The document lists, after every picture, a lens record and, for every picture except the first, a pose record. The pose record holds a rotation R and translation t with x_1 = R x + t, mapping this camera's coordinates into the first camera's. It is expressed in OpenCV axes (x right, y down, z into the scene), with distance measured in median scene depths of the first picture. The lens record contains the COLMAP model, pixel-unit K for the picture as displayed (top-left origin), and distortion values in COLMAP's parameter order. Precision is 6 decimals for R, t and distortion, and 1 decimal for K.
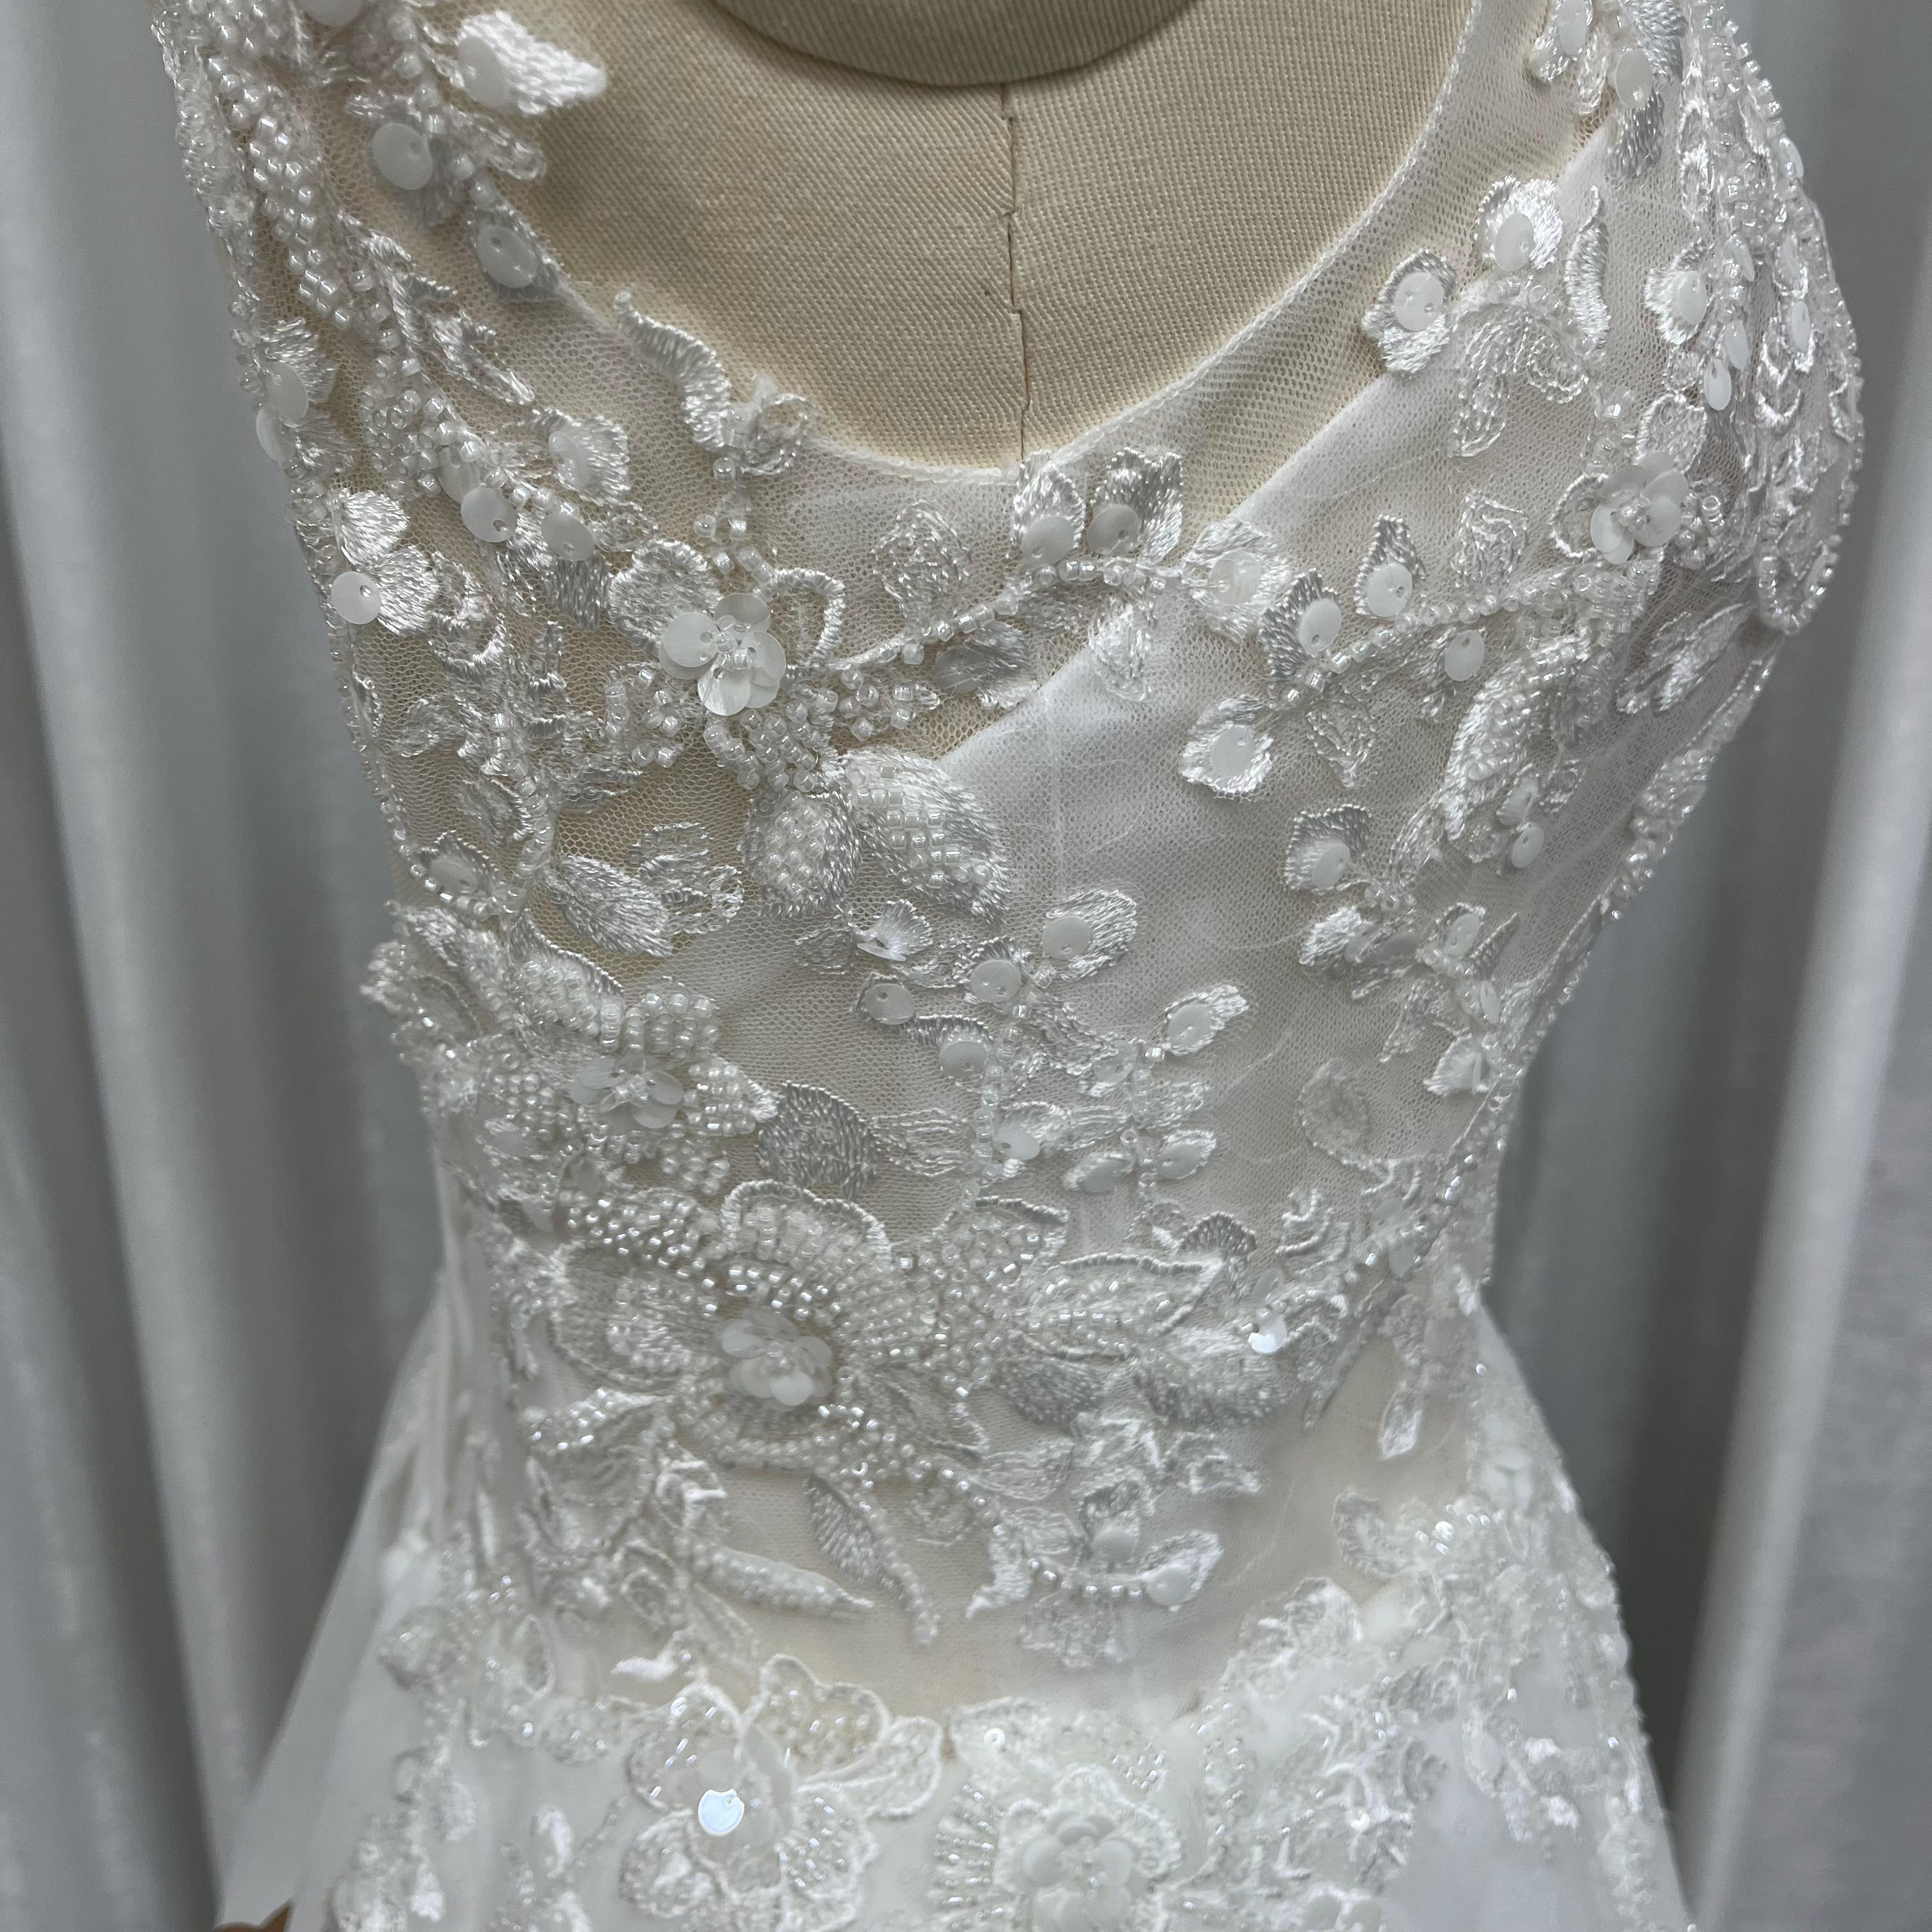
lens RADIAL K [[2009.4, 0, 971.7], [0, 2009.4, 953.7], [0, 0, 1]] dist [0.018578, -0.010214]
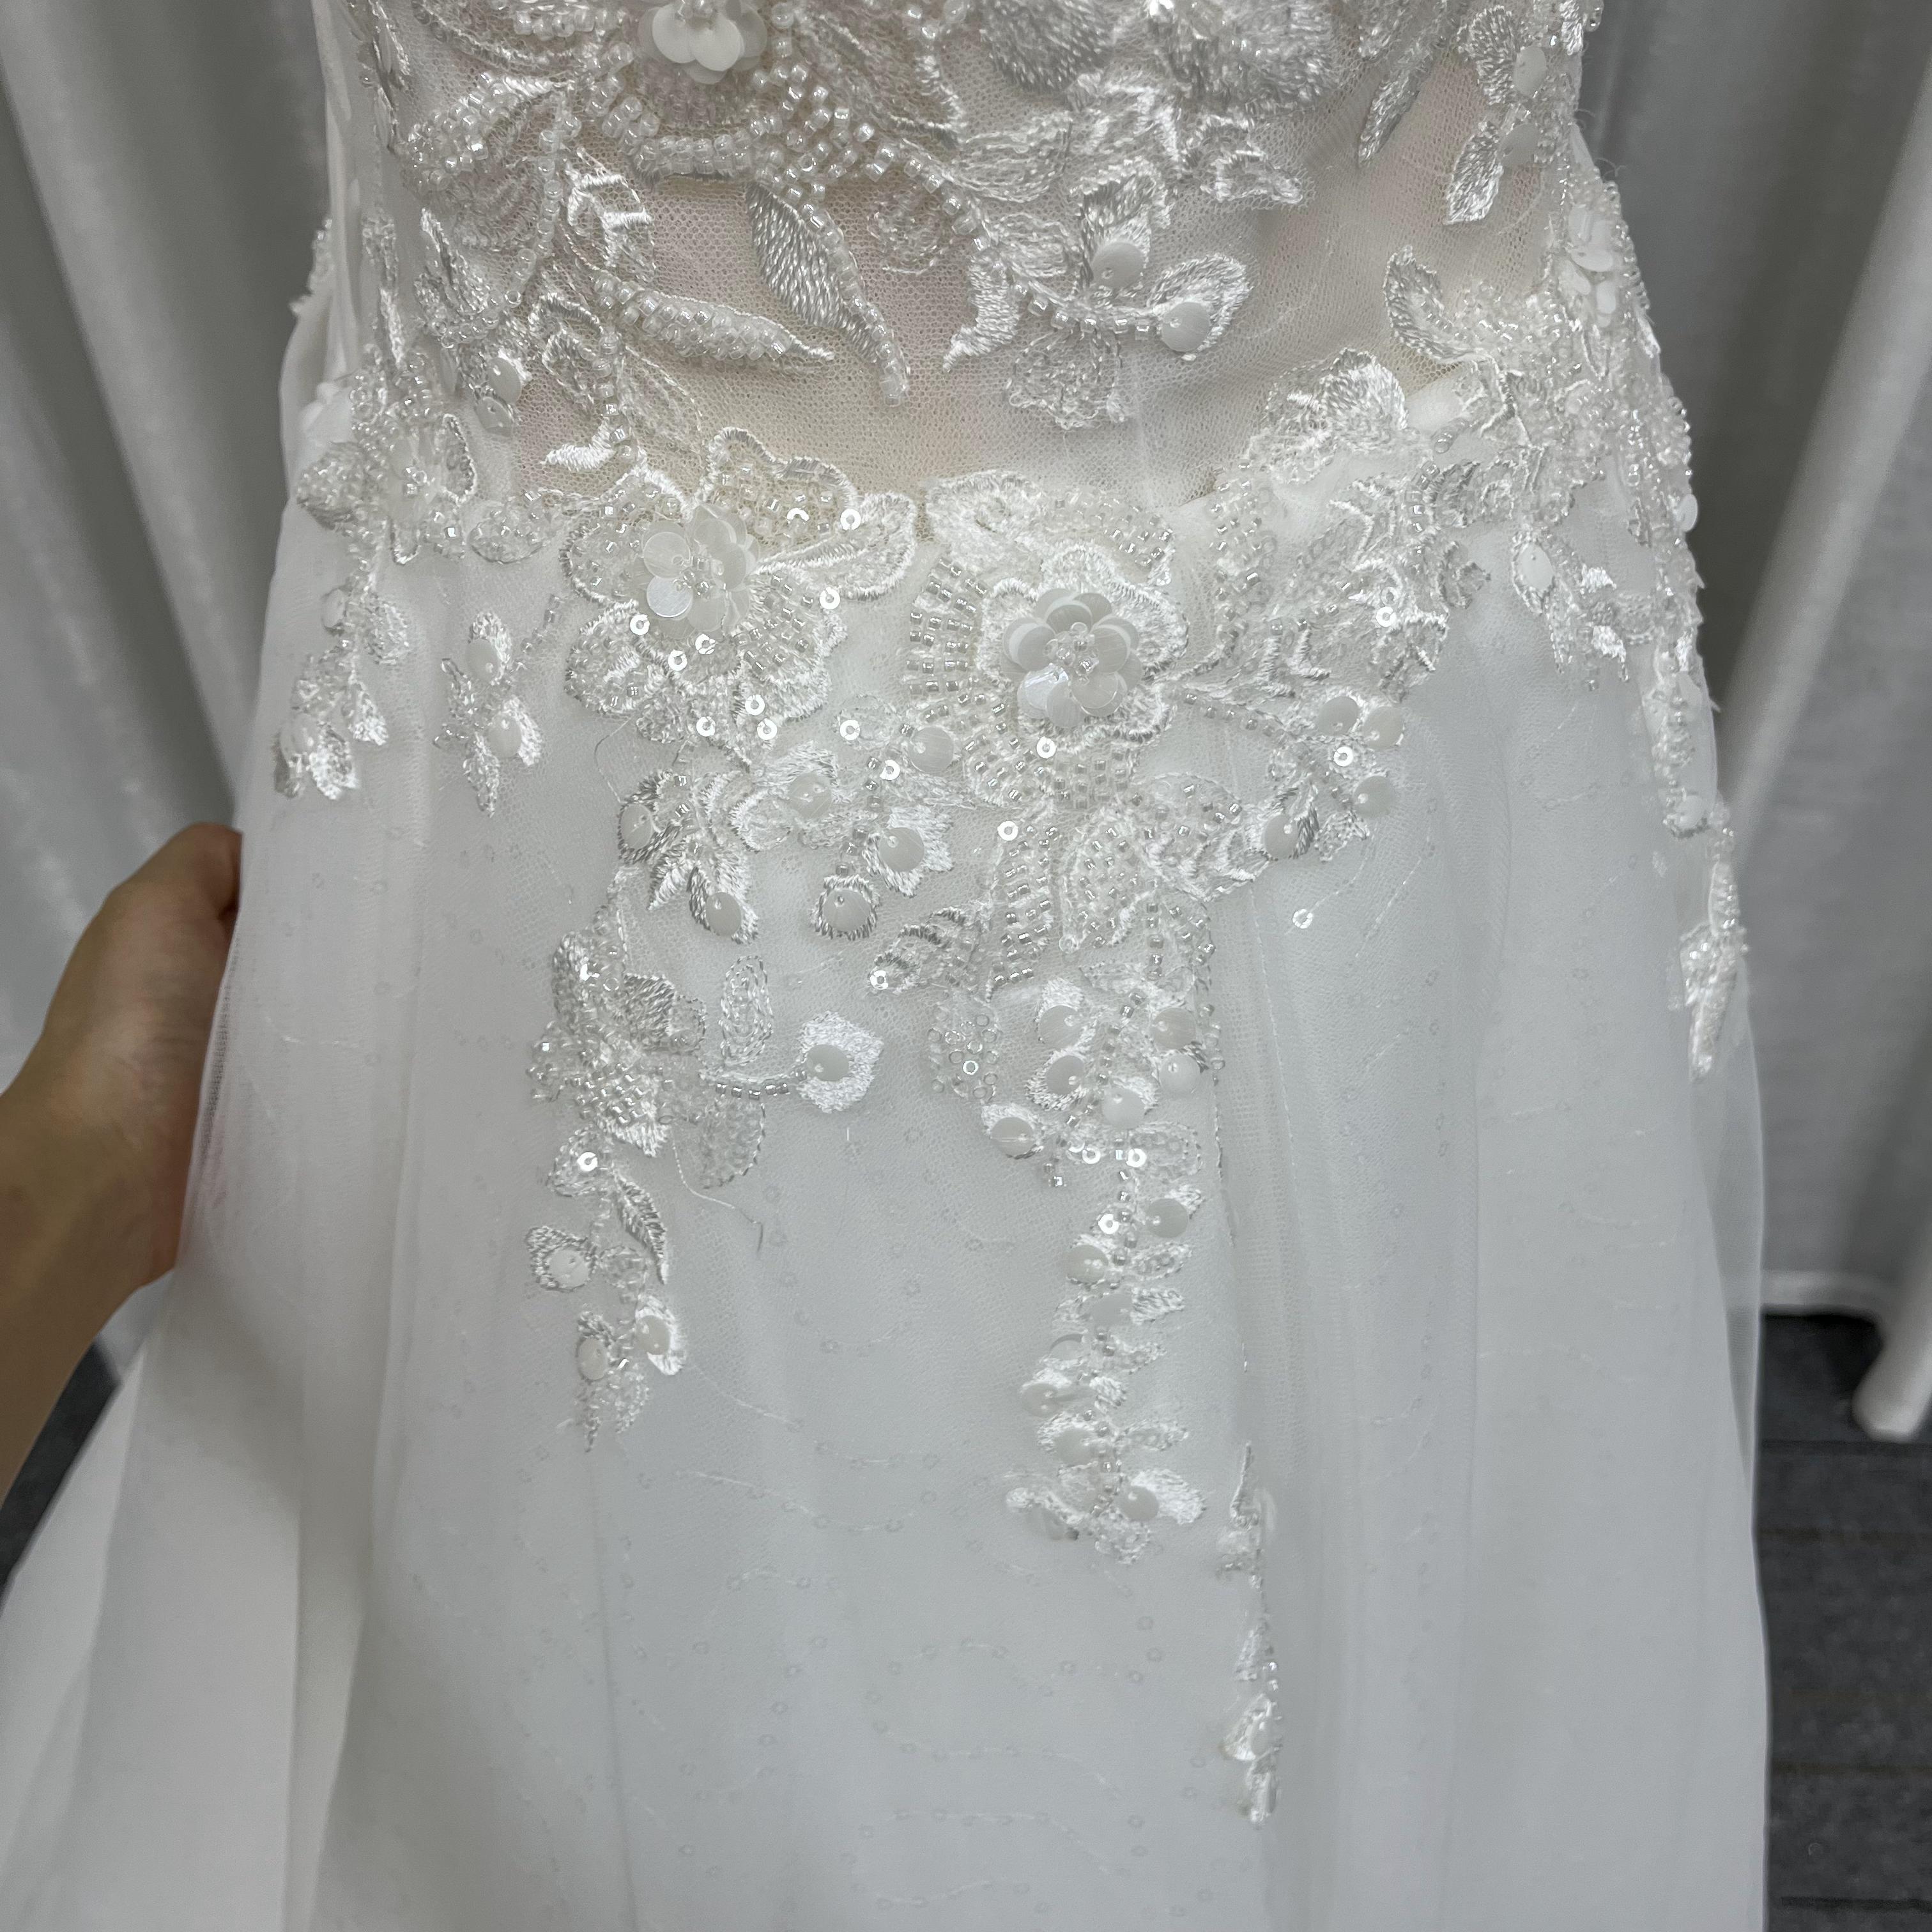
lens RADIAL K [[2009.4, 0, 971.7], [0, 2009.4, 953.7], [0, 0, 1]] dist [0.018578, -0.010214]
pose [[0.999886, 0.004461, -0.014450, 0.022743], [0.001617, 0.918479, 0.395466, 0.220475], [0.015036, -0.395445, 0.918367, 0.125335]]
